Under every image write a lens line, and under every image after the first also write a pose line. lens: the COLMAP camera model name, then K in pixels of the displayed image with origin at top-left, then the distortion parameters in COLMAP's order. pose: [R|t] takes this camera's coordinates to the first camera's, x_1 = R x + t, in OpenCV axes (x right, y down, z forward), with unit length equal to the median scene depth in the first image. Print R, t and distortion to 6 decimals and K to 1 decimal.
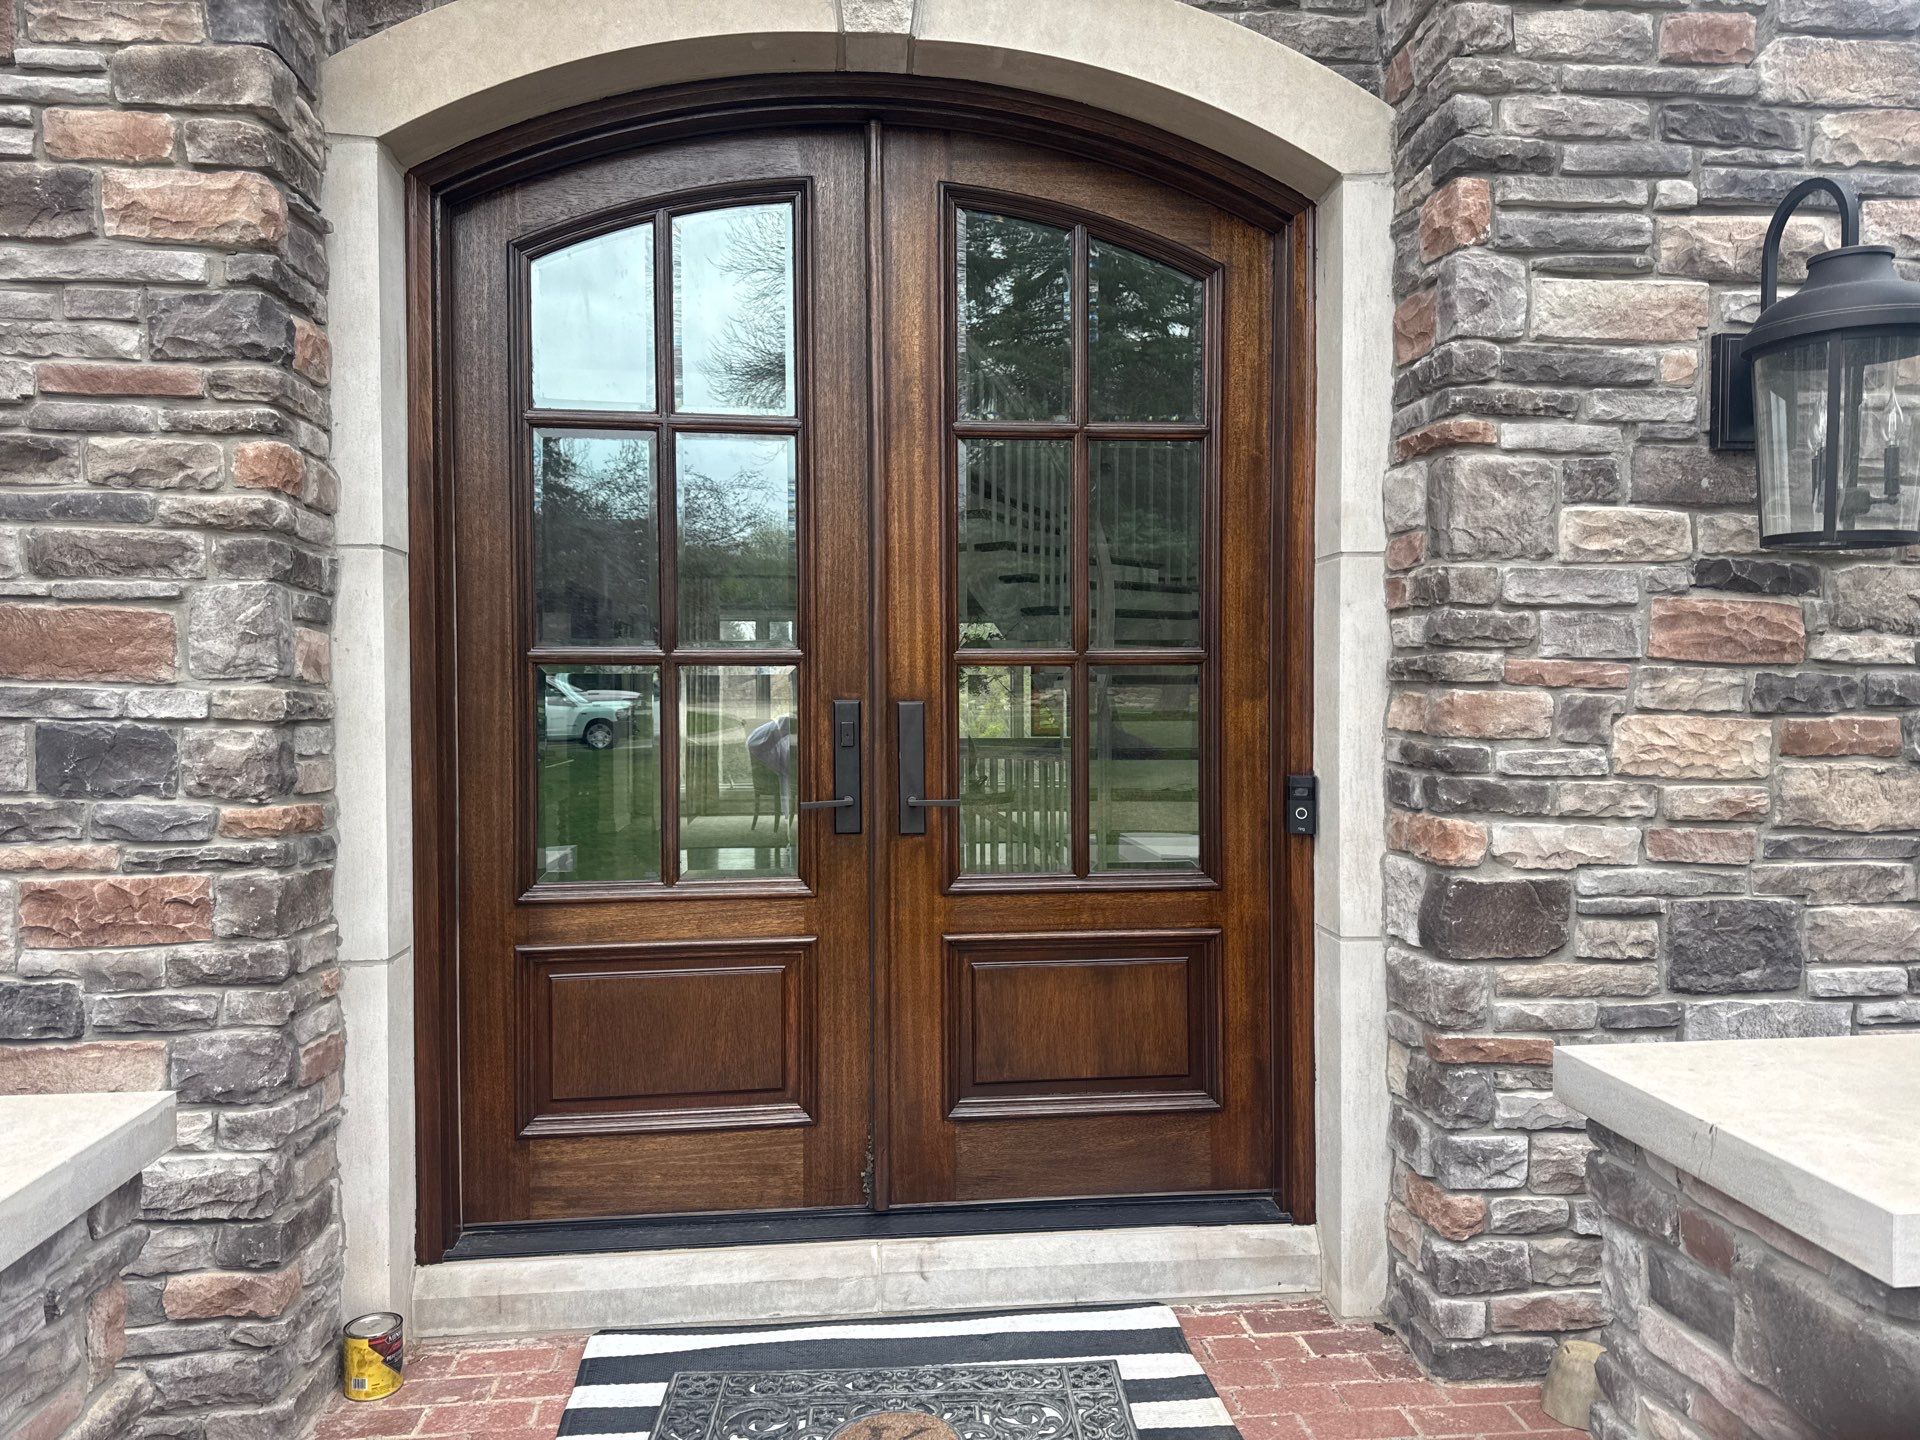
lens RADIAL K [[1348.8, 0, 970.0], [0, 1348.8, 724.0], [0, 0, 1]] dist [0.023147, -0.023103]
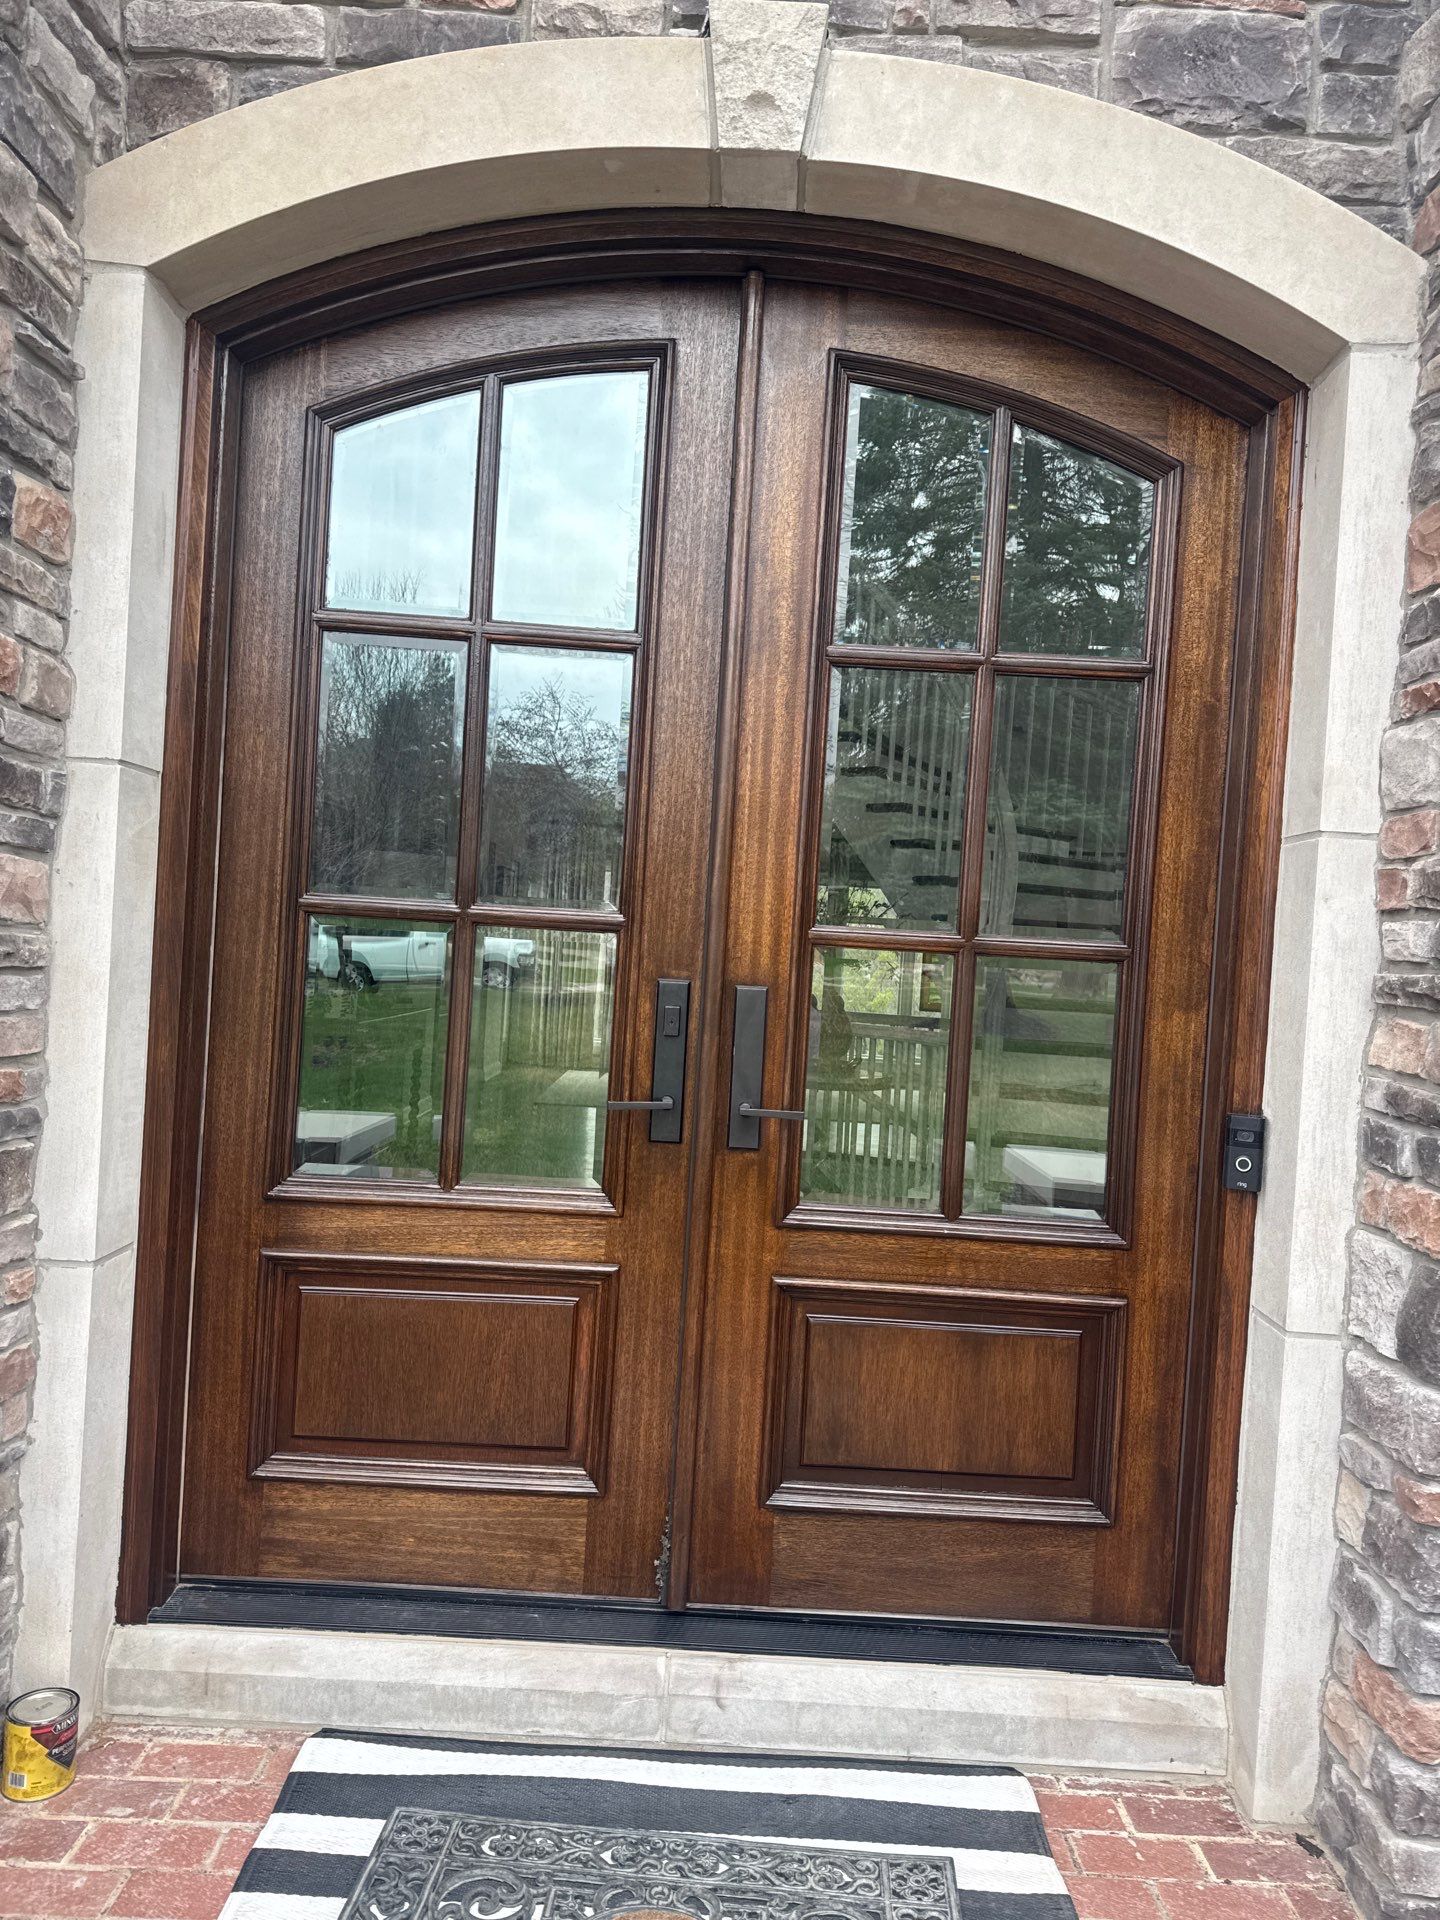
lens RADIAL K [[1348.8, 0, 736.1], [0, 1348.8, 974.3], [0, 0, 1]] dist [0.023147, -0.023103]
pose [[0.993414, 0.064979, -0.094377, 0.025515], [-0.065546, 0.997845, -0.002910, -0.024152], [0.093984, 0.009077, 0.995532, 0.216421]]
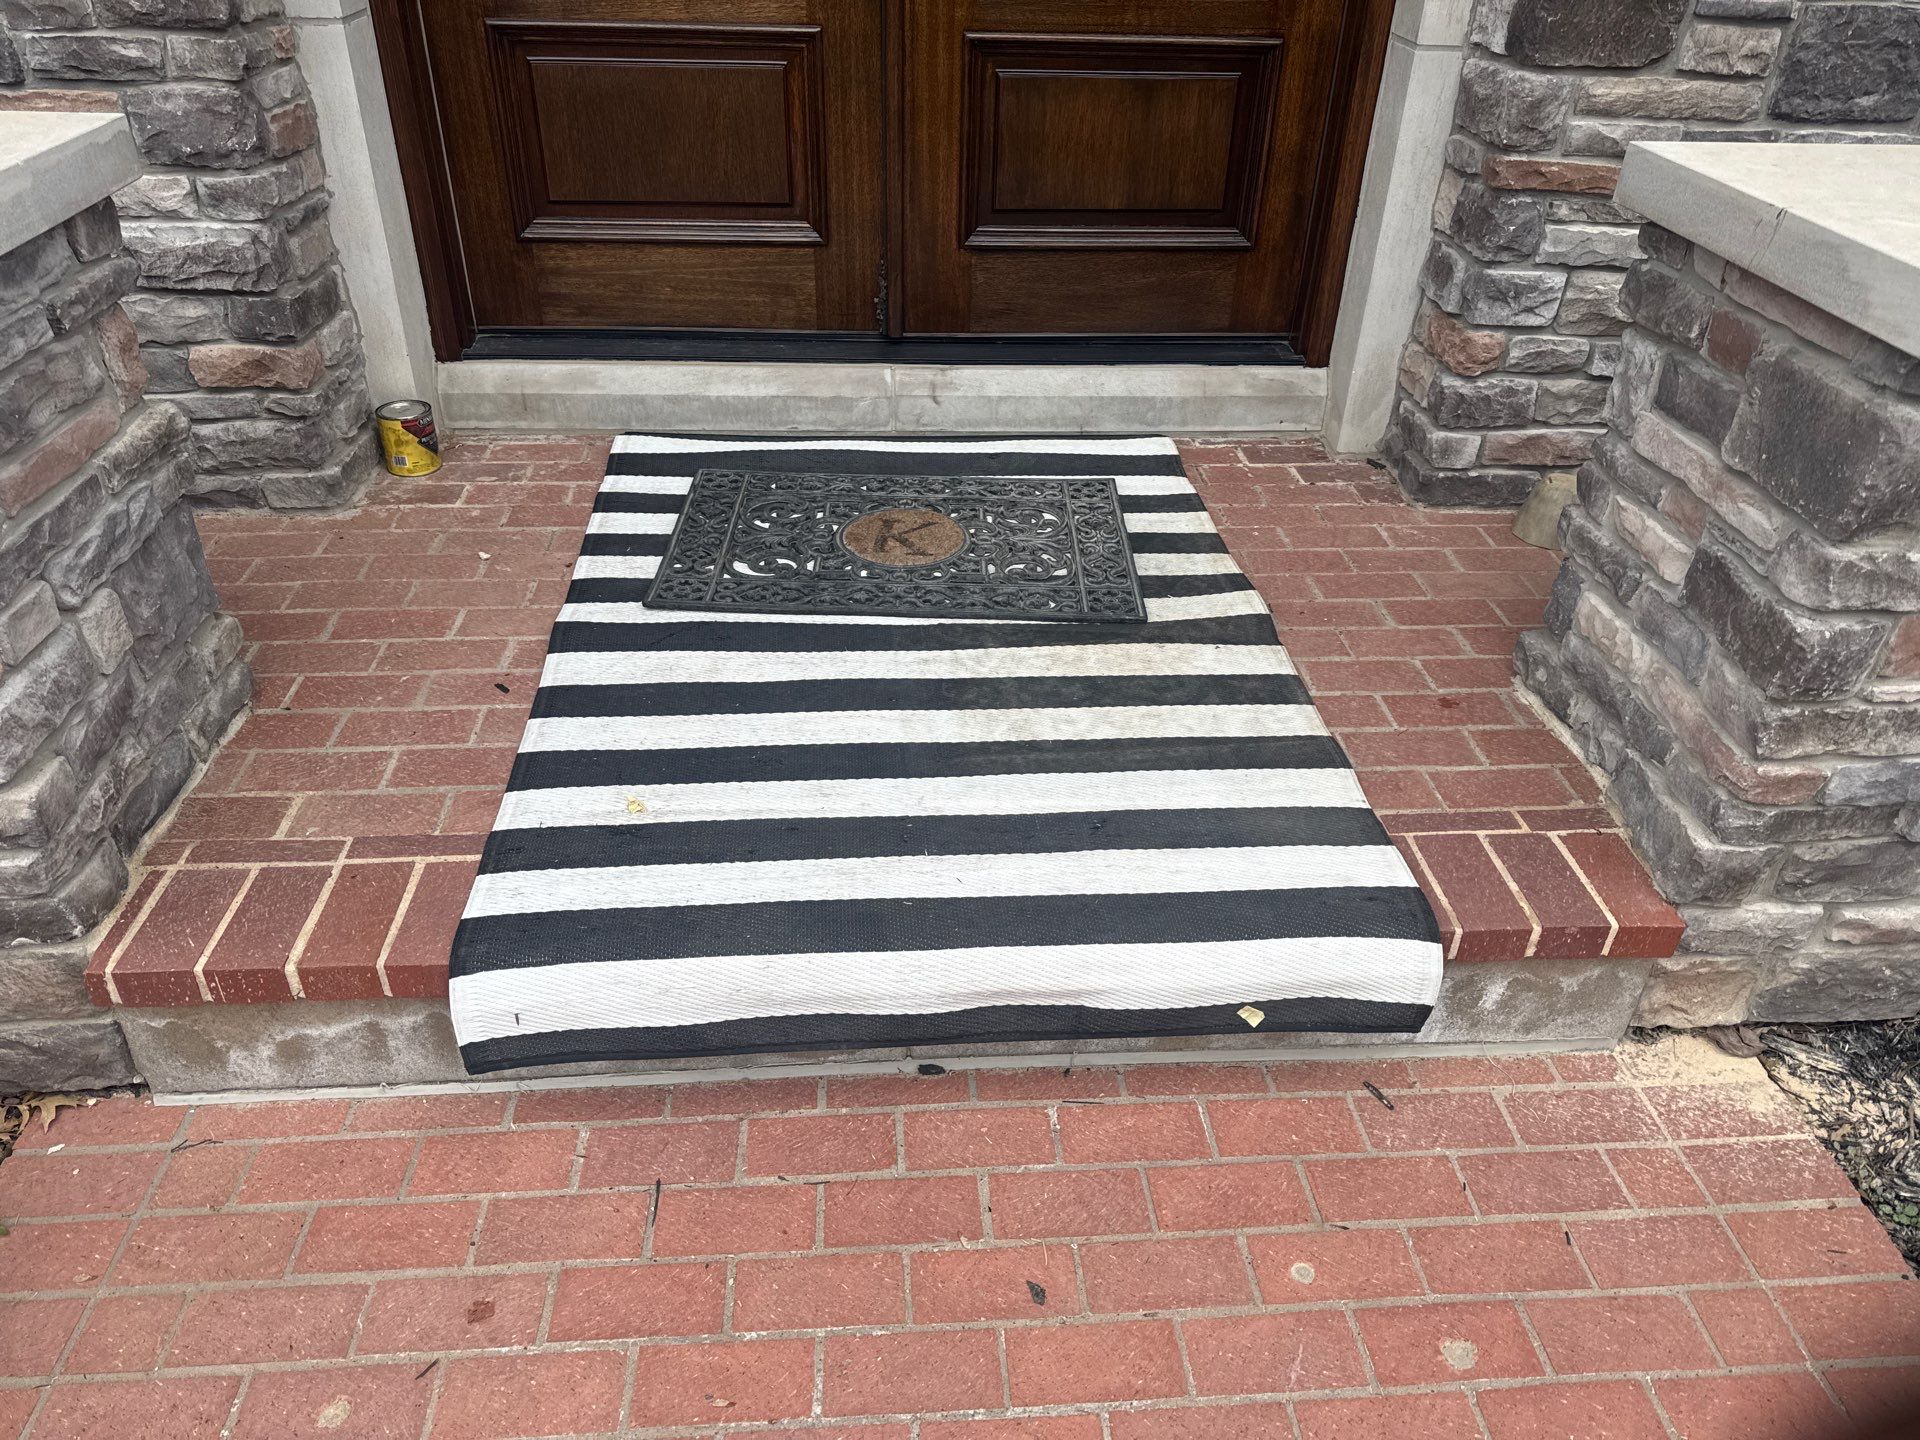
lens RADIAL K [[1348.8, 0, 970.5], [0, 1348.8, 709.6], [0, 0, 1]] dist [0.023147, -0.023103]
pose [[0.998968, 0.045080, -0.005585, 0.009440], [-0.035244, 0.846767, 0.530796, 0.071517], [0.028658, -0.530051, 0.847481, 0.012544]]
